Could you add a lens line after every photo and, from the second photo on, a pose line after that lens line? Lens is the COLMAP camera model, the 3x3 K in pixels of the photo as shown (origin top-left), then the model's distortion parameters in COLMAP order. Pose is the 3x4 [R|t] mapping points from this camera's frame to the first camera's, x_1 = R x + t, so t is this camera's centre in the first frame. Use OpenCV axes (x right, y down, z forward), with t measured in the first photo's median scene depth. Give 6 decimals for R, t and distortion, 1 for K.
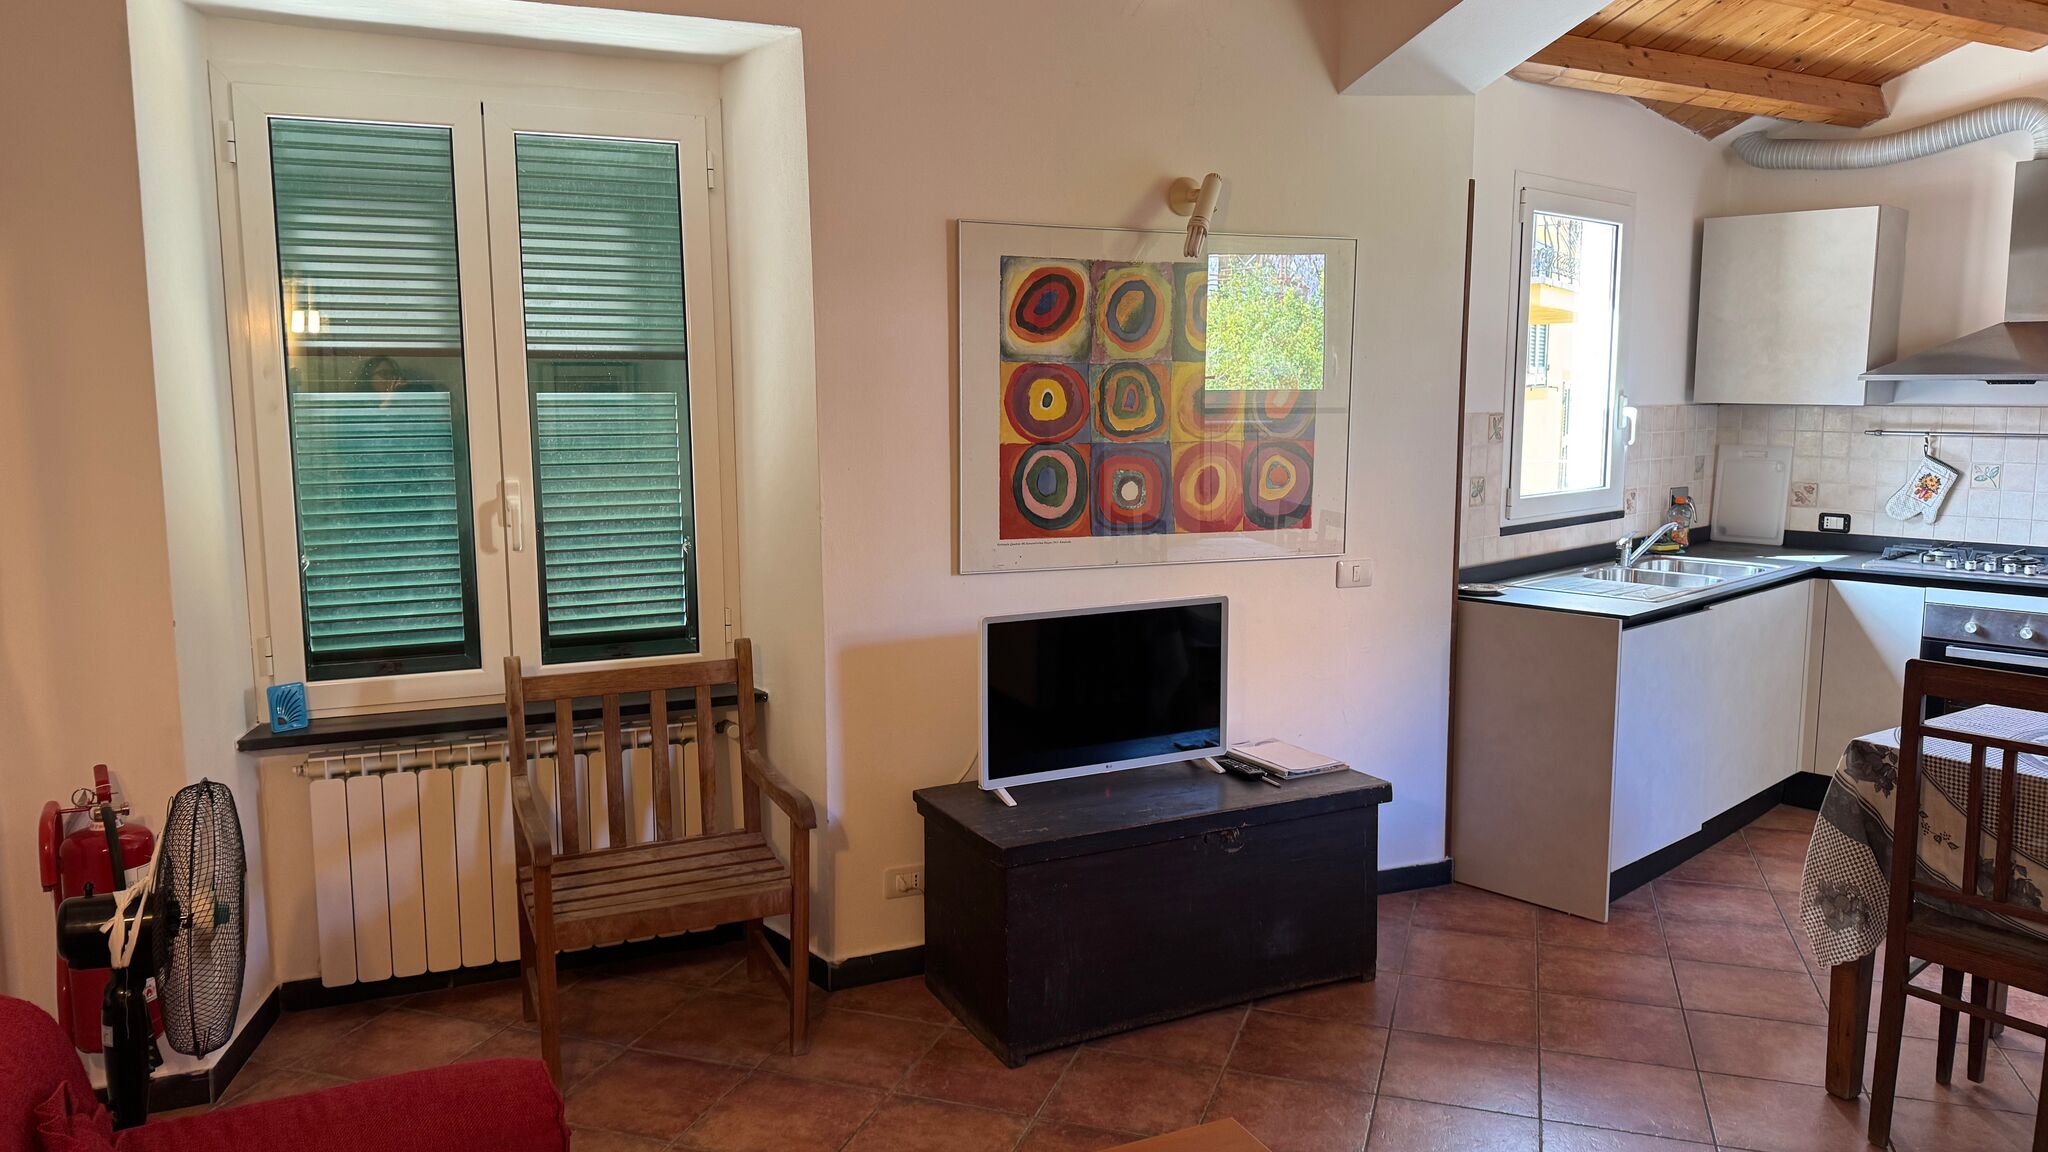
lens RADIAL K [[1466.5, 0, 977.4], [0, 1466.5, 574.3], [0, 0, 1]] dist [0.077795, -0.094270]
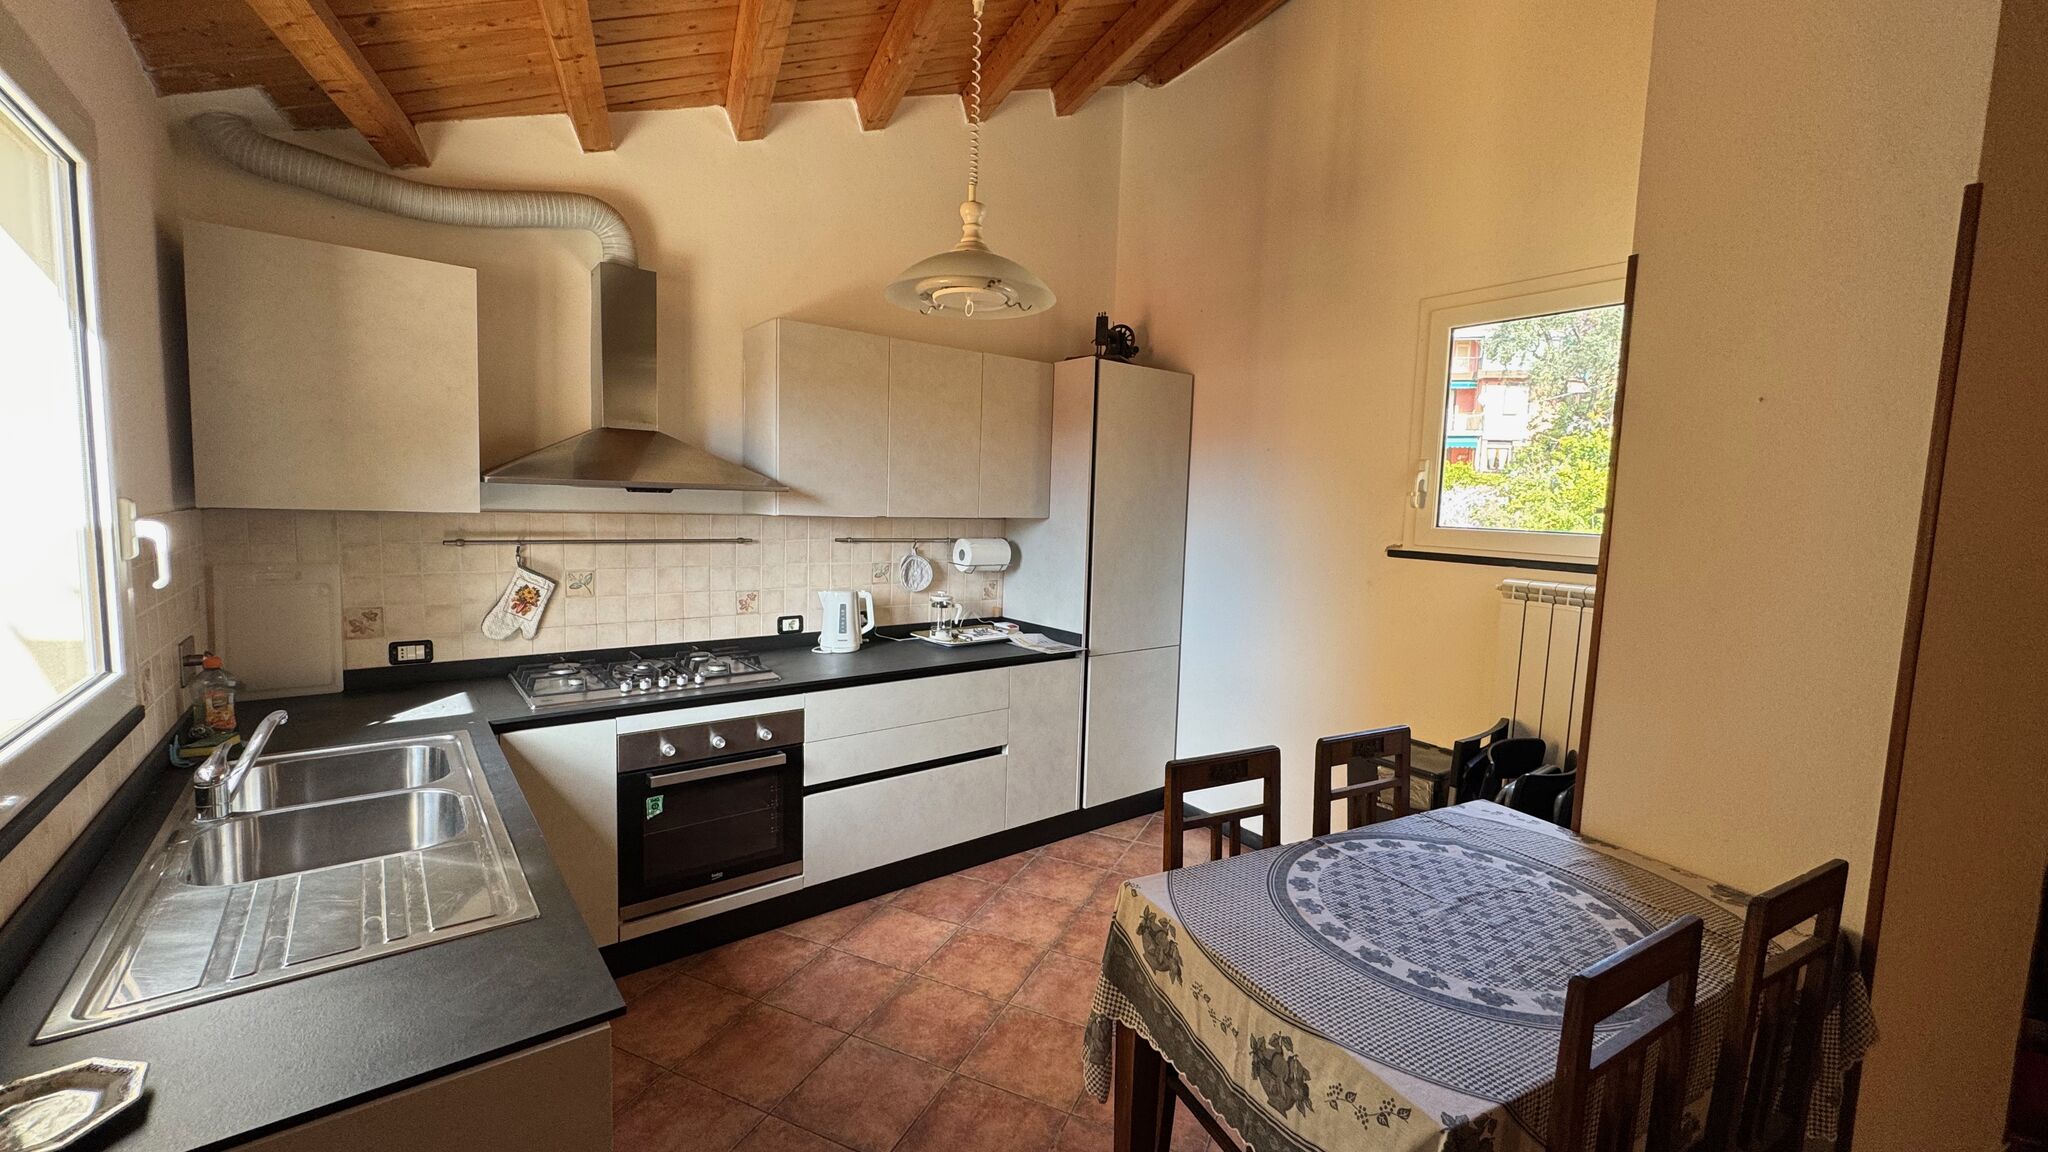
lens RADIAL K [[814.6, 0, 1019.8], [0, 814.6, 575.1], [0, 0, 1]] dist [0.000042, 0.000000]
pose [[0.070281, -0.086127, 0.993802, 0.138316], [0.099854, 0.991869, 0.078898, -0.071092], [-0.992517, 0.093690, 0.078310, 0.562102]]
